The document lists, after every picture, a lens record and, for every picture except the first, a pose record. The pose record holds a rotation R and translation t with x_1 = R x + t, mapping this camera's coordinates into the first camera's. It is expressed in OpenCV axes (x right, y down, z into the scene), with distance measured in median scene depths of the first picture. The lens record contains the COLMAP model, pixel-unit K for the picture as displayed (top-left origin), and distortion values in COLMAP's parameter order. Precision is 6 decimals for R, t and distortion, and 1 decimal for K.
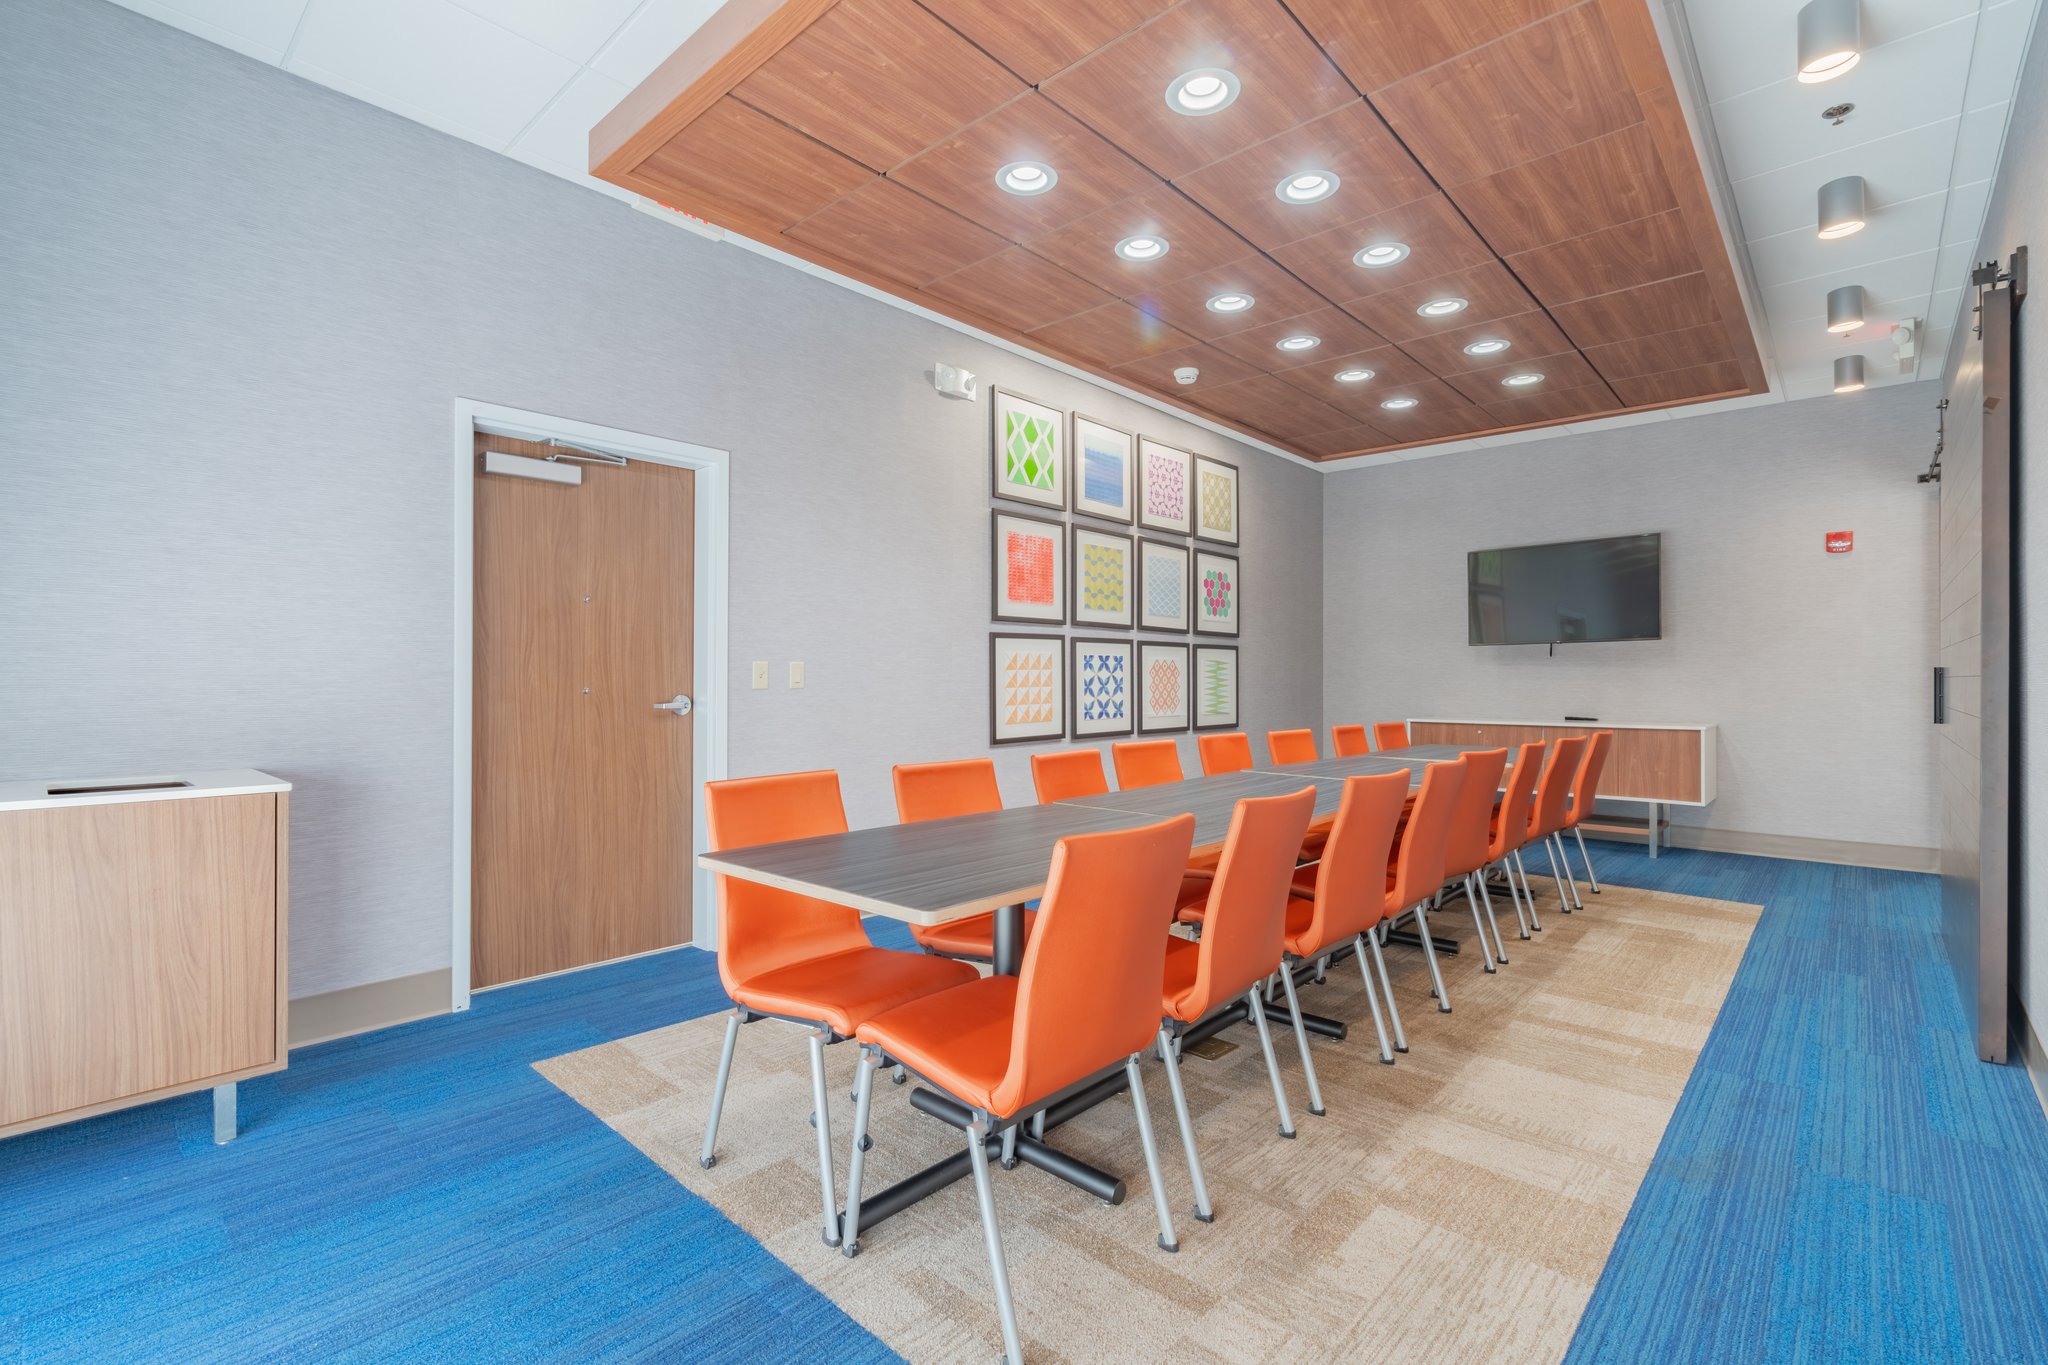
lens RADIAL K [[930.8, 0, 1026.4], [0, 930.8, 676.5], [0, 0, 1]] dist [-0.002365, 0.000536]
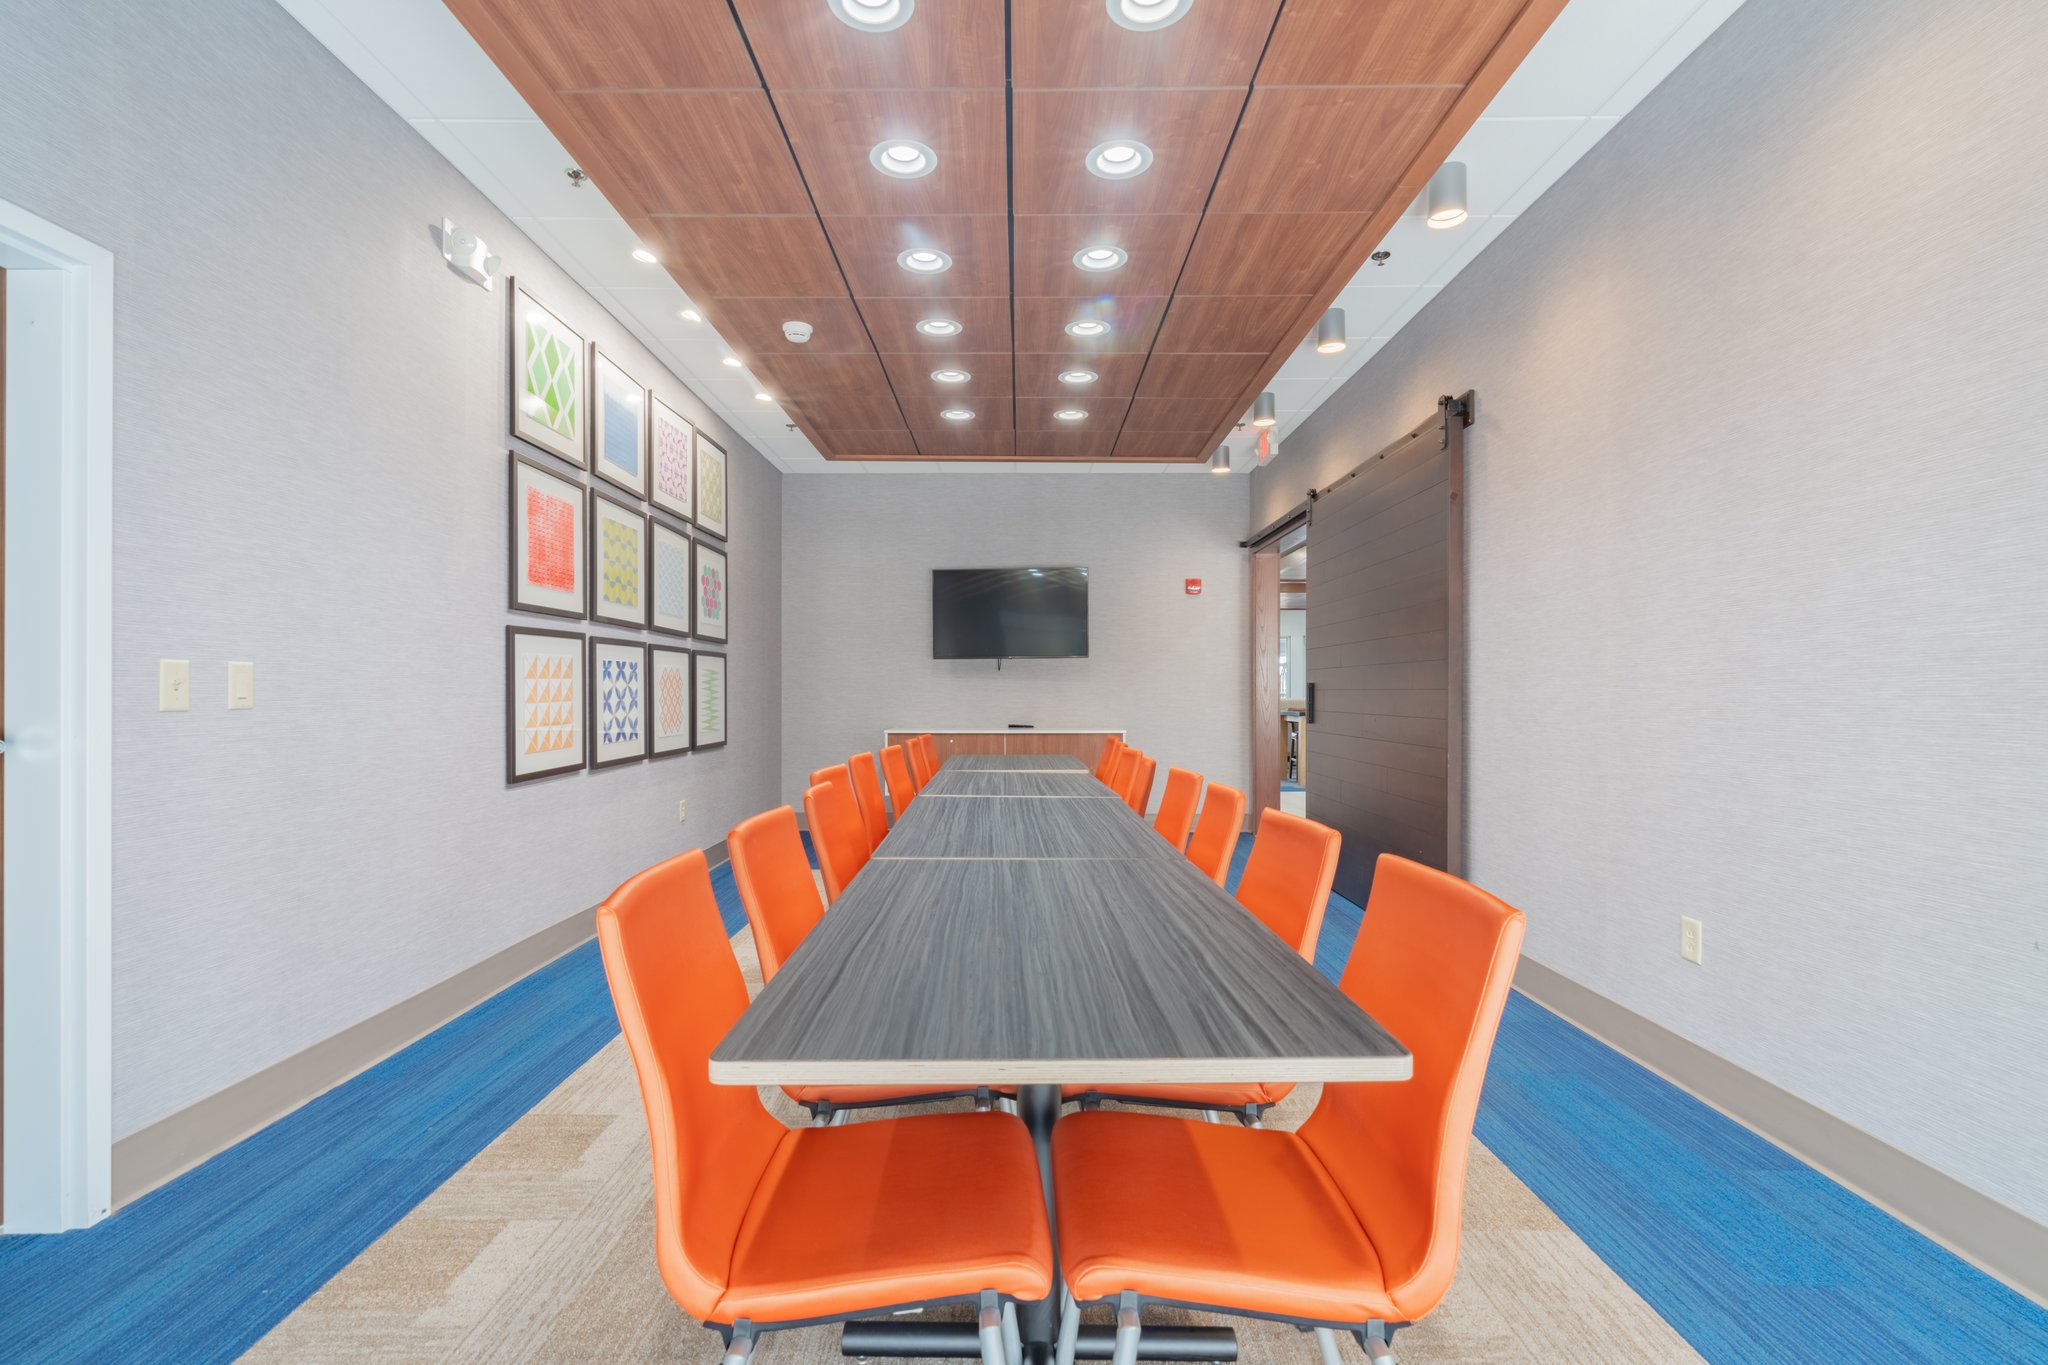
lens RADIAL K [[937.8, 0, 1015.8], [0, 937.8, 693.2], [0, 0, 1]] dist [-0.000922, -0.000043]
pose [[0.745858, -0.001840, 0.666102, -0.204870], [-0.002361, 0.999983, 0.005405, -0.000589], [-0.666100, -0.005604, 0.745841, 0.191972]]
